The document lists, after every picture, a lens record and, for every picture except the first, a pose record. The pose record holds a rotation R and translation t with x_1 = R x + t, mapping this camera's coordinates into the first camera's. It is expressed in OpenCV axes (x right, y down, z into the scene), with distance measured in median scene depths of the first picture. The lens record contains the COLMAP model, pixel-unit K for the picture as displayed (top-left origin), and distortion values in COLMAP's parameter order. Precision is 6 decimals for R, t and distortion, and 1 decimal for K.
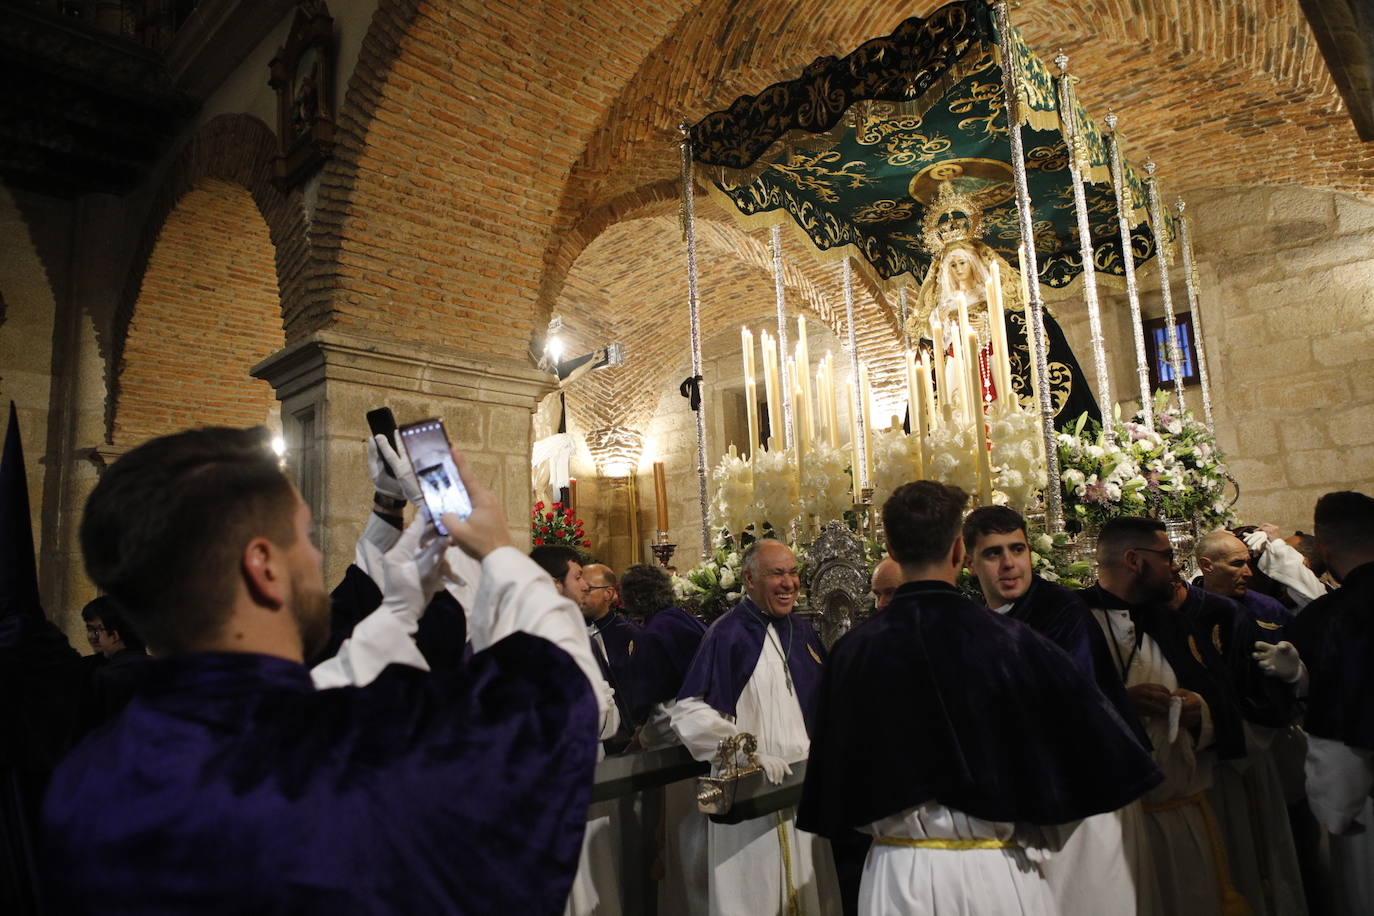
lens RADIAL K [[944.5, 0, 691.7], [0, 944.5, 458.2], [0, 0, 1]] dist [-0.105327, 0.076485]
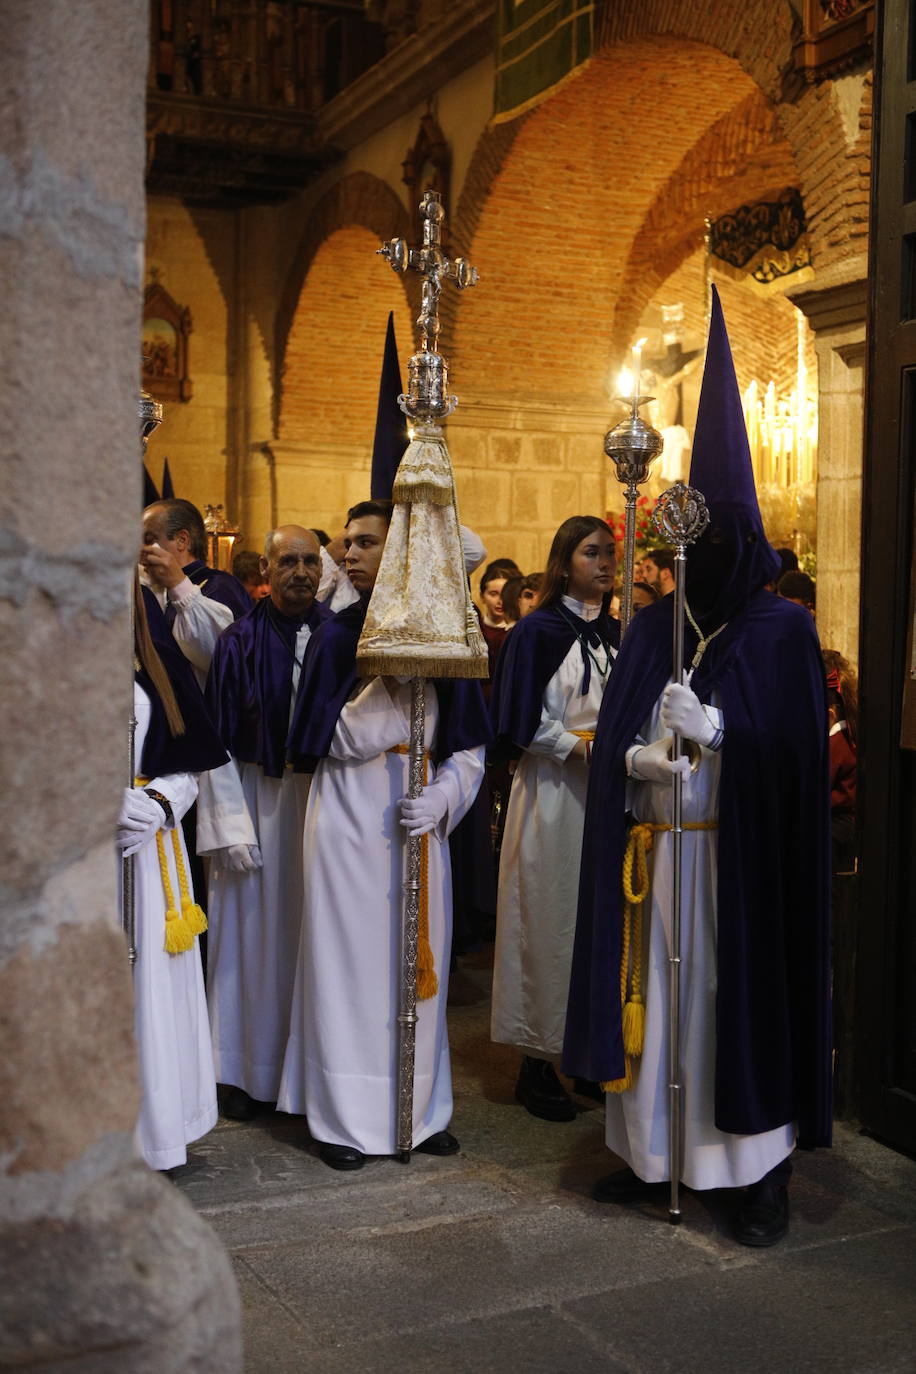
lens RADIAL K [[1910.7, 0, 419.5], [0, 1910.7, 689.8], [0, 0, 1]] dist [0.015994, 0.007403]
pose [[0.915206, 0.068608, -0.397103, 0.661630], [0.011580, 0.980517, 0.196095, -0.229974], [0.402819, -0.184065, 0.896580, -1.495451]]
